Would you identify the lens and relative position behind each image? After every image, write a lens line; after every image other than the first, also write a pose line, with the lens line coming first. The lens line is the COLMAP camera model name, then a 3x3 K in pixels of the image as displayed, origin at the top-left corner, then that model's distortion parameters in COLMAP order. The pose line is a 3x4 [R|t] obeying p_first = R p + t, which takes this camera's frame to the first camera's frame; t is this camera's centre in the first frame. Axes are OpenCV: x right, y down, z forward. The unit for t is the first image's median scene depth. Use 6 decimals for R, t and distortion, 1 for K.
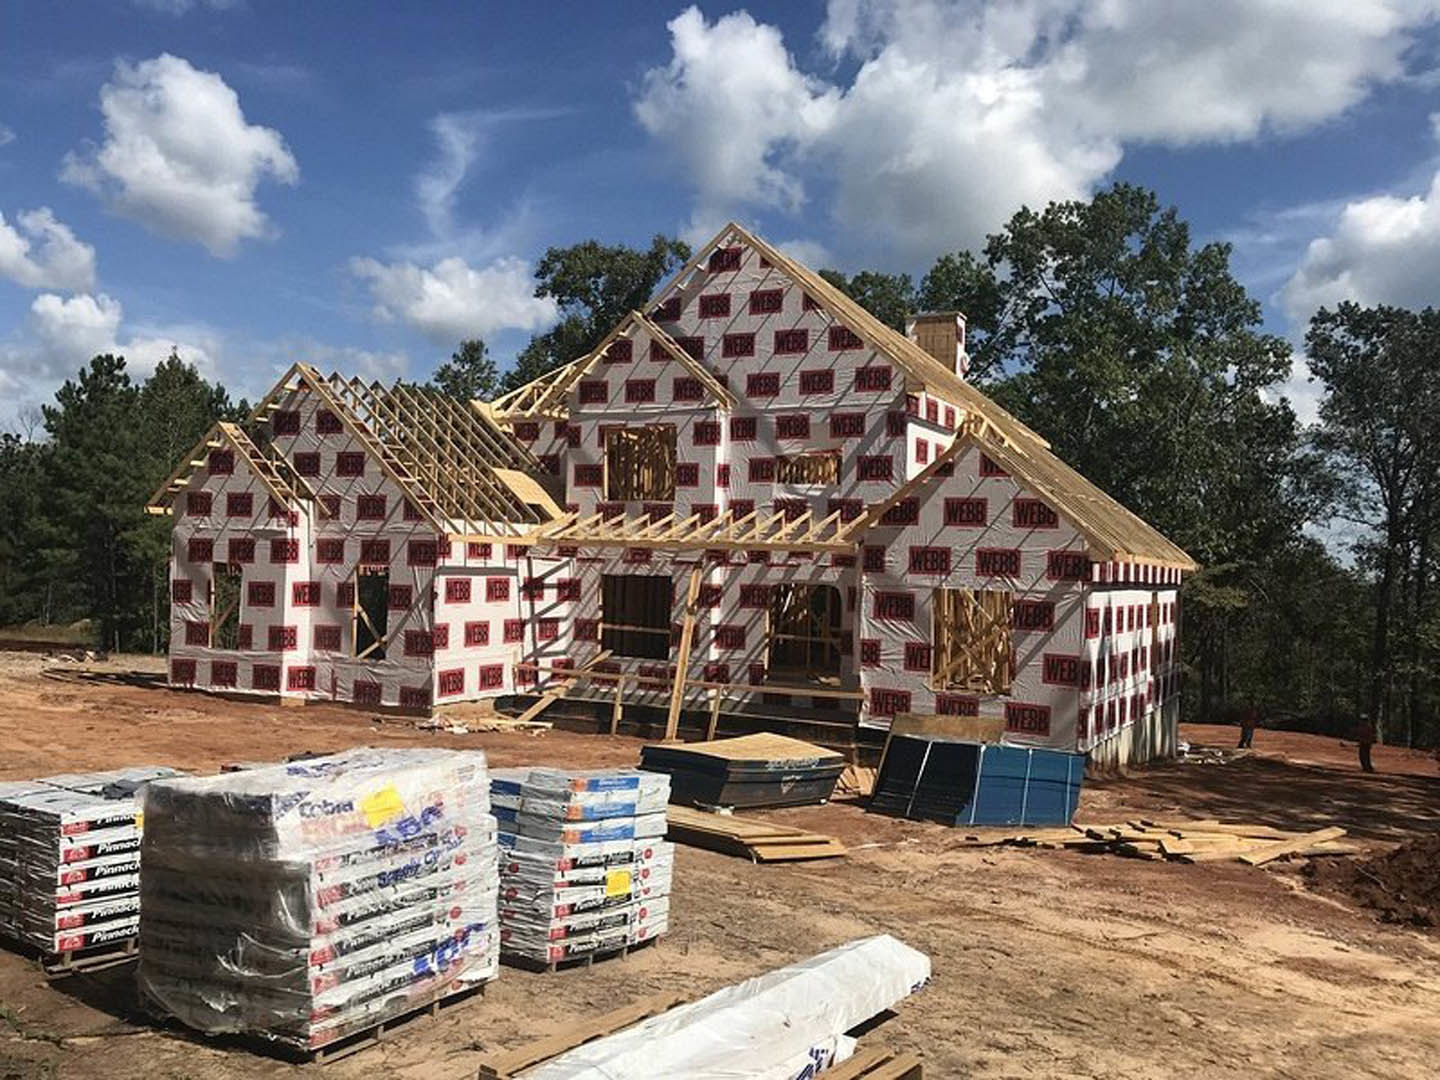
lens RADIAL K [[1224.3, 0, 715.5], [0, 1224.3, 501.1], [0, 0, 1]] dist [0.050632, -0.082017]
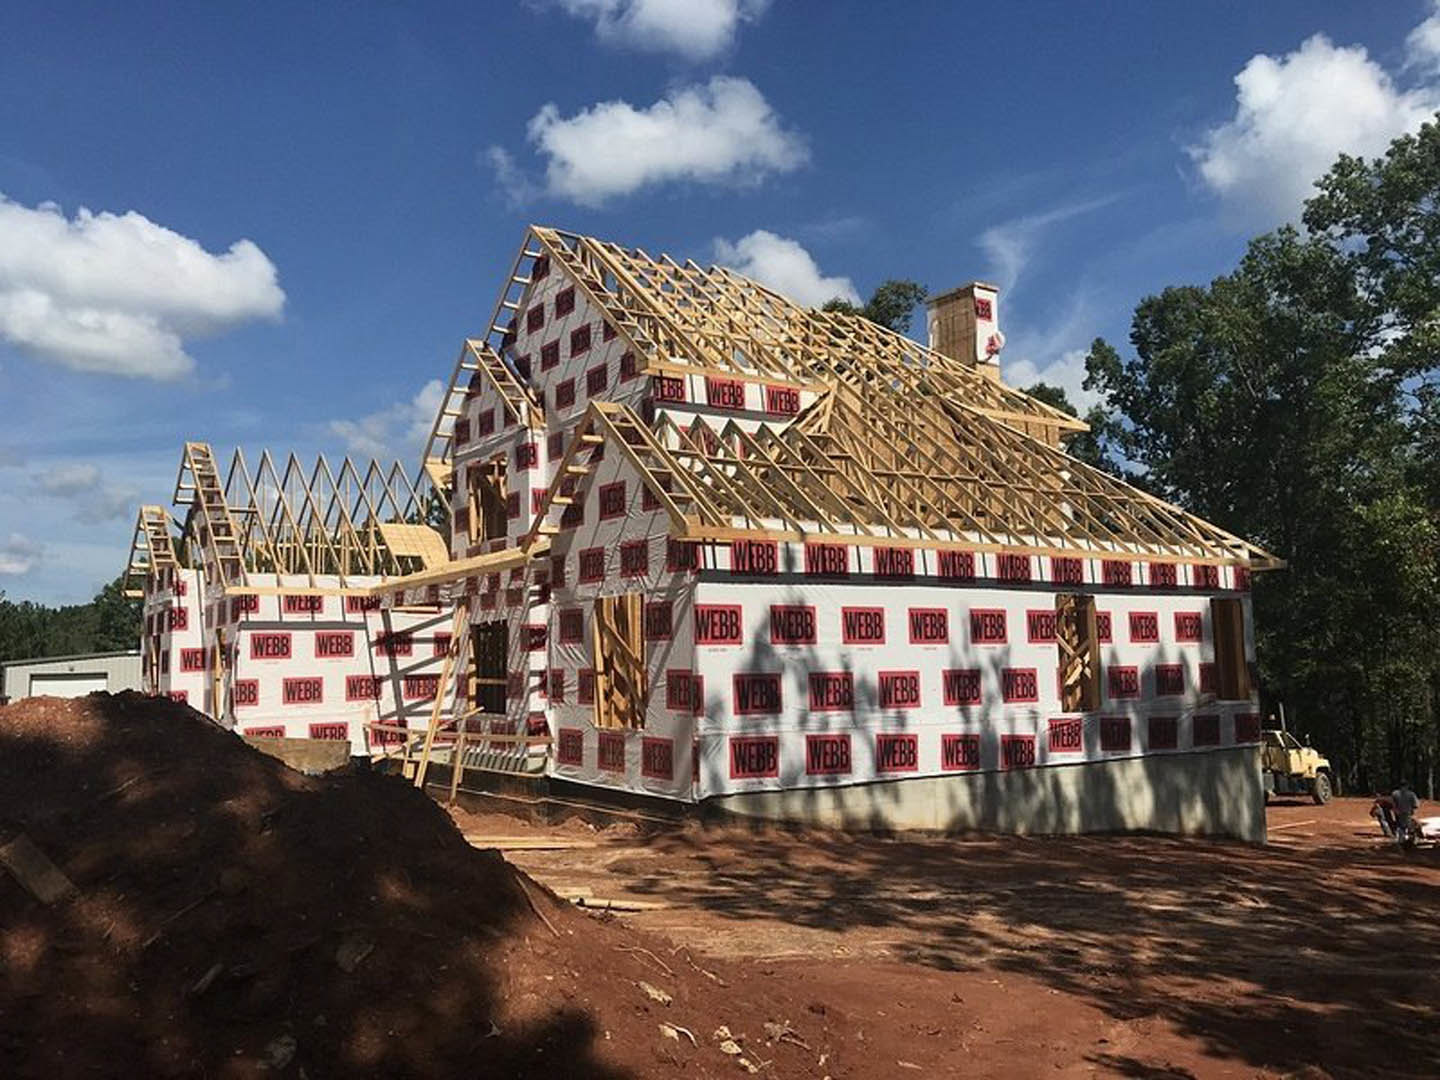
lens RADIAL K [[1224.3, 0, 715.5], [0, 1224.3, 501.1], [0, 0, 1]] dist [0.050632, -0.082017]
pose [[0.877939, -0.115992, -0.464510, 0.532886], [0.073511, 0.991362, -0.108613, 0.085040], [0.473096, 0.061209, 0.878882, 0.277438]]
